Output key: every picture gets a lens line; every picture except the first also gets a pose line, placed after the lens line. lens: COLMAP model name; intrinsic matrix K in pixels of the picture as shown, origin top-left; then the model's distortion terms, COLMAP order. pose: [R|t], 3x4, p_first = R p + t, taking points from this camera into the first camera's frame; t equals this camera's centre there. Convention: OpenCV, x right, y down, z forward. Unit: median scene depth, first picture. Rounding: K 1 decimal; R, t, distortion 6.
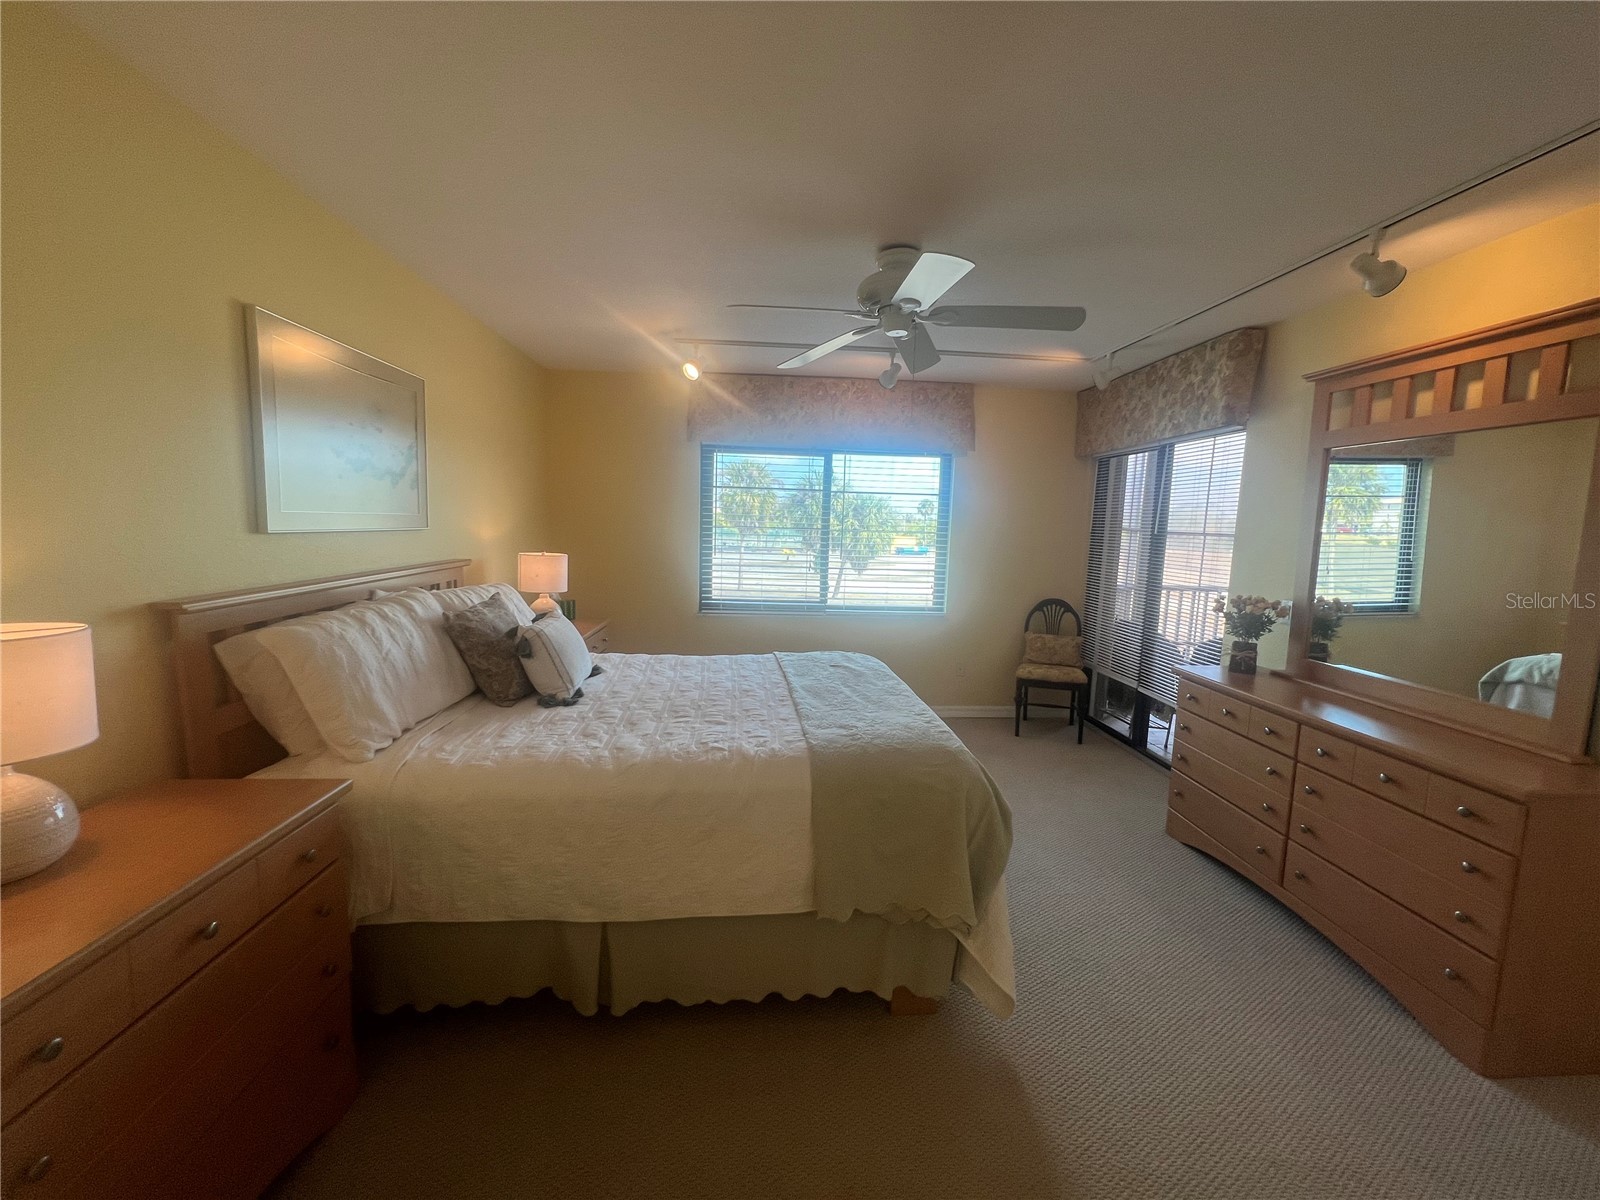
lens RADIAL K [[642.2, 0, 800.0], [0, 642.2, 600.0], [0, 0, 1]] dist [-0.002416, -0.000146]
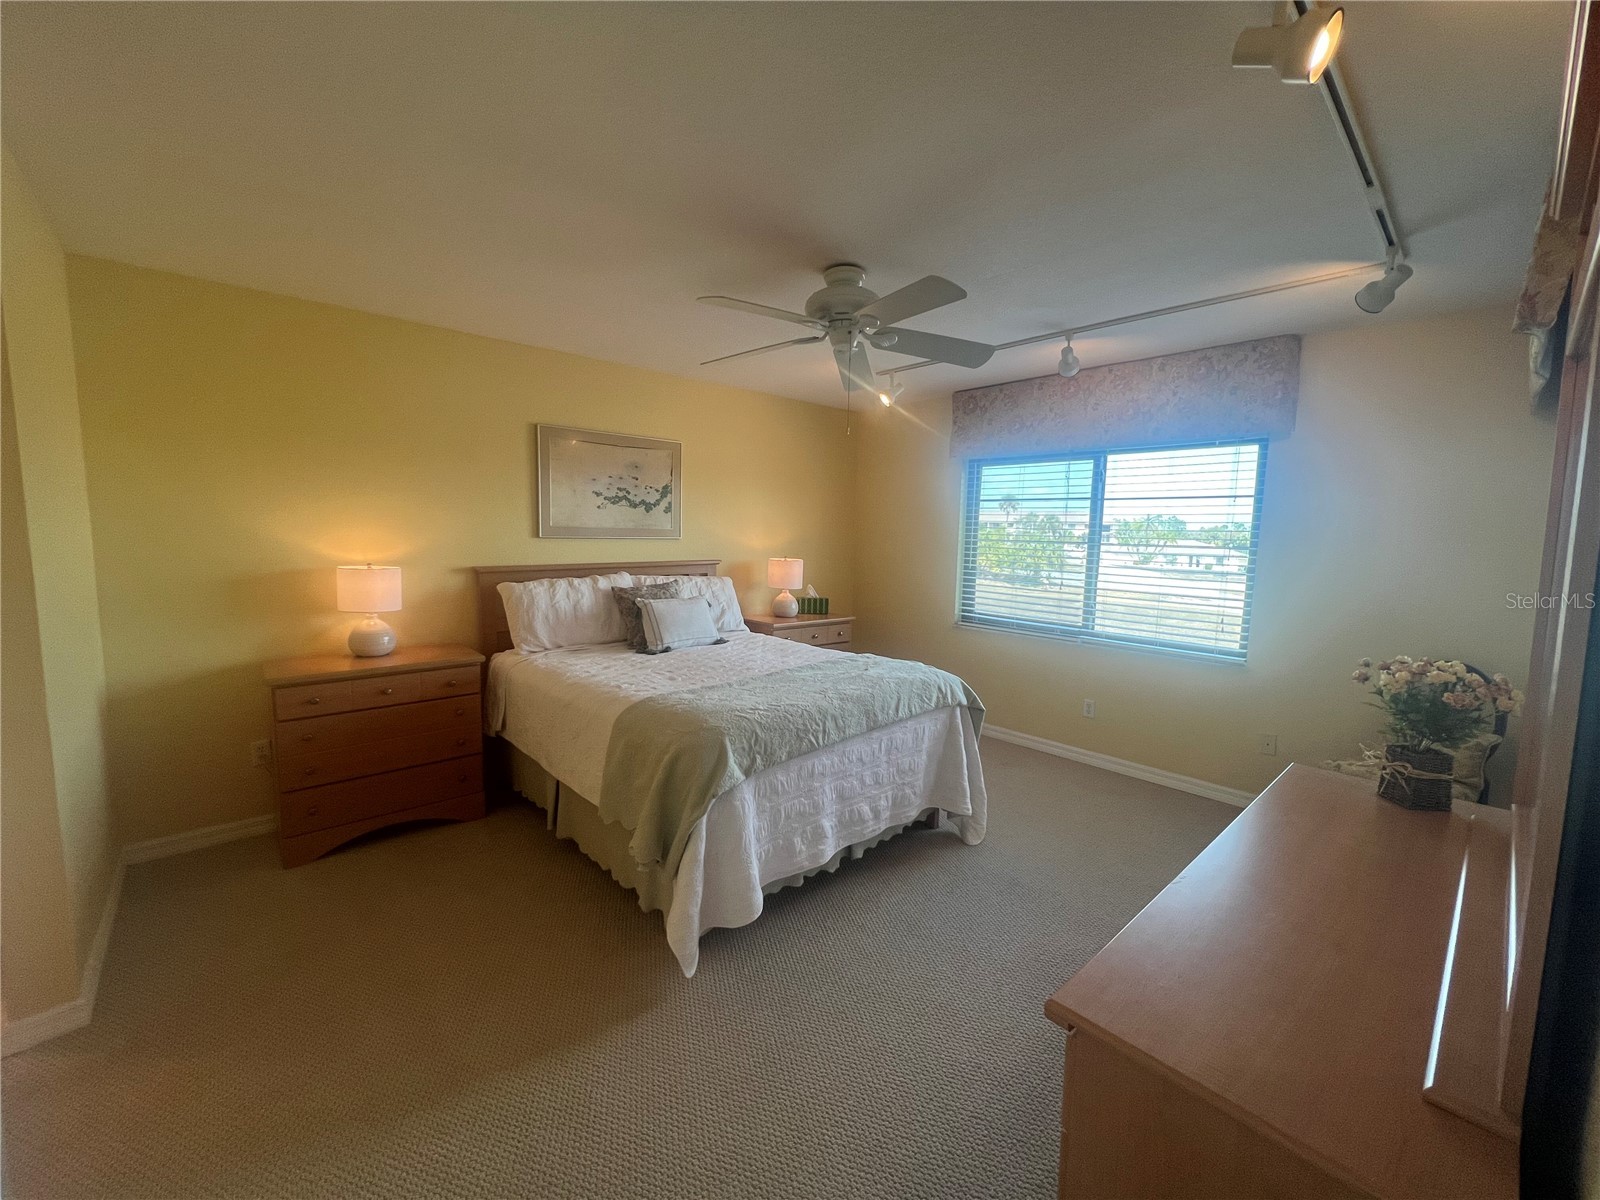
lens RADIAL K [[644.3, 0, 800.0], [0, 644.3, 600.0], [0, 0, 1]] dist [-0.000661, 0.000074]
pose [[0.617463, 0.070836, -0.783404, 0.847285], [-0.098212, 0.995086, 0.012567, -0.012084], [0.780444, 0.069180, 0.621386, 0.286236]]
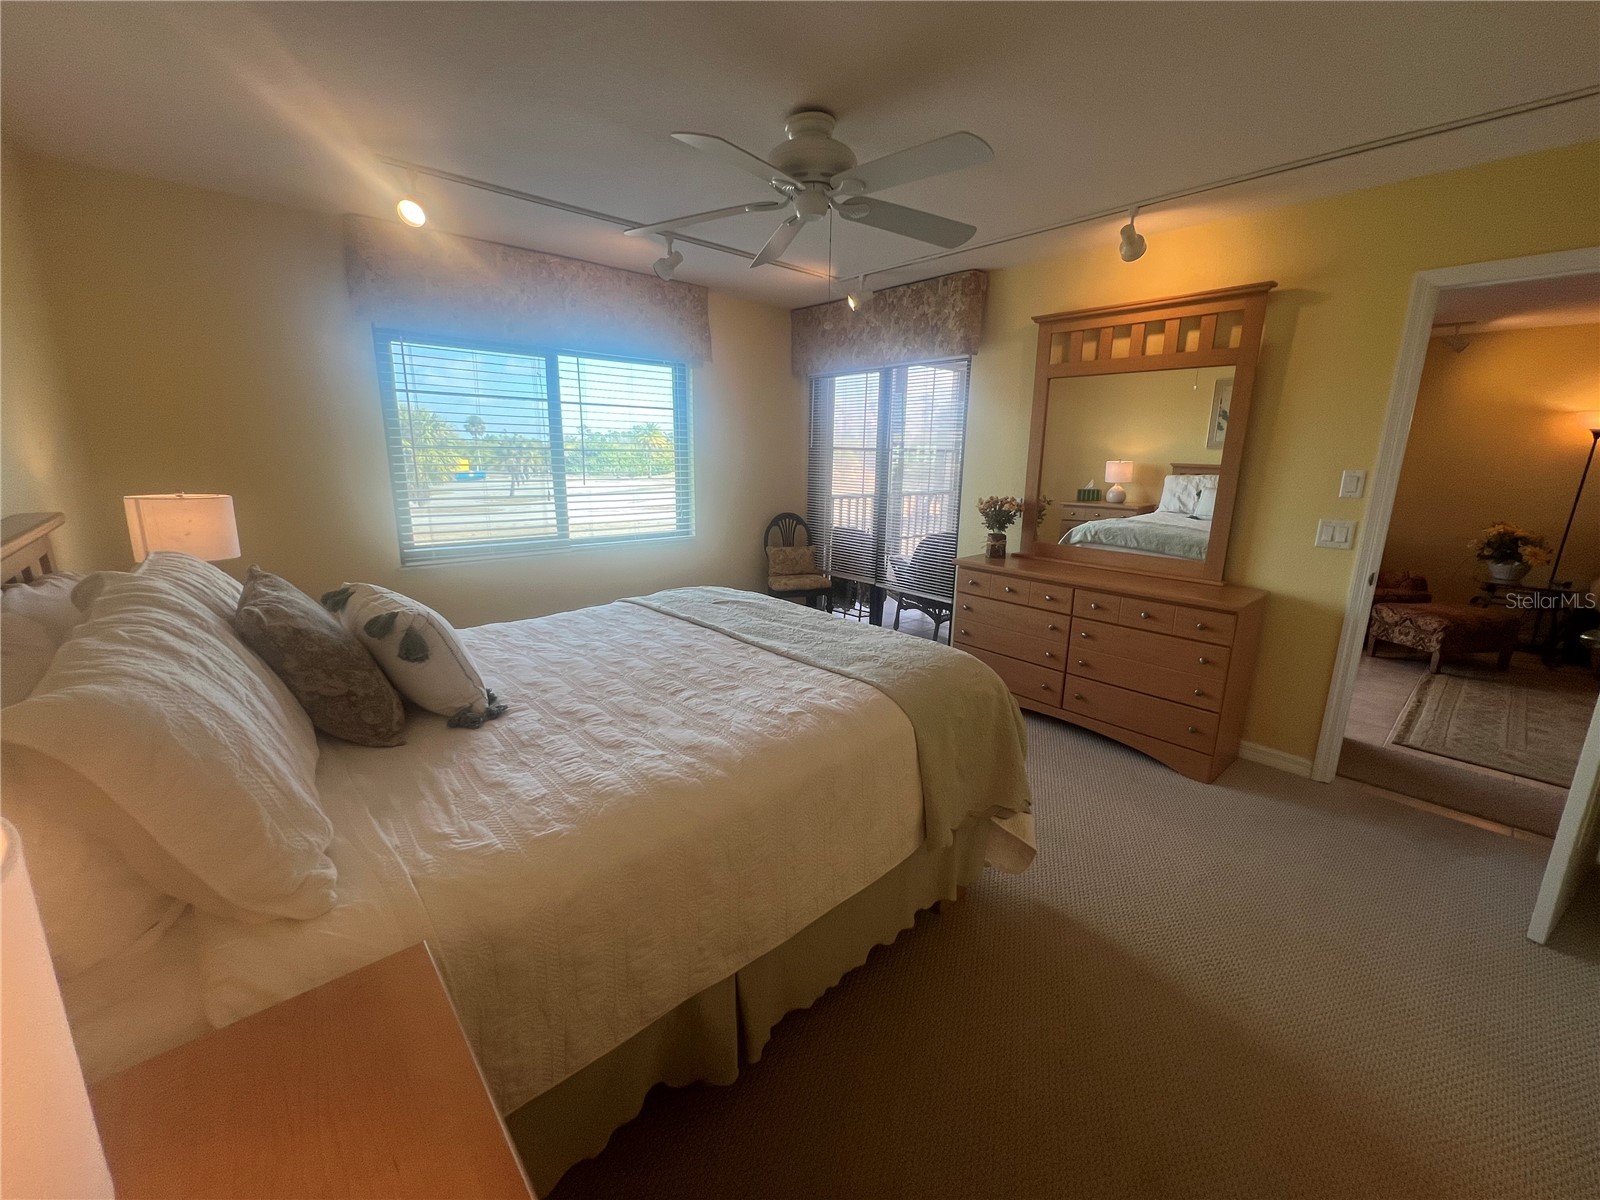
lens RADIAL K [[644.3, 0, 800.0], [0, 644.3, 600.0], [0, 0, 1]] dist [-0.000661, 0.000074]
pose [[0.789432, -0.153019, 0.594460, -0.417577], [0.080513, 0.985876, 0.146853, -0.025037], [-0.608535, -0.068069, 0.790602, 0.242122]]
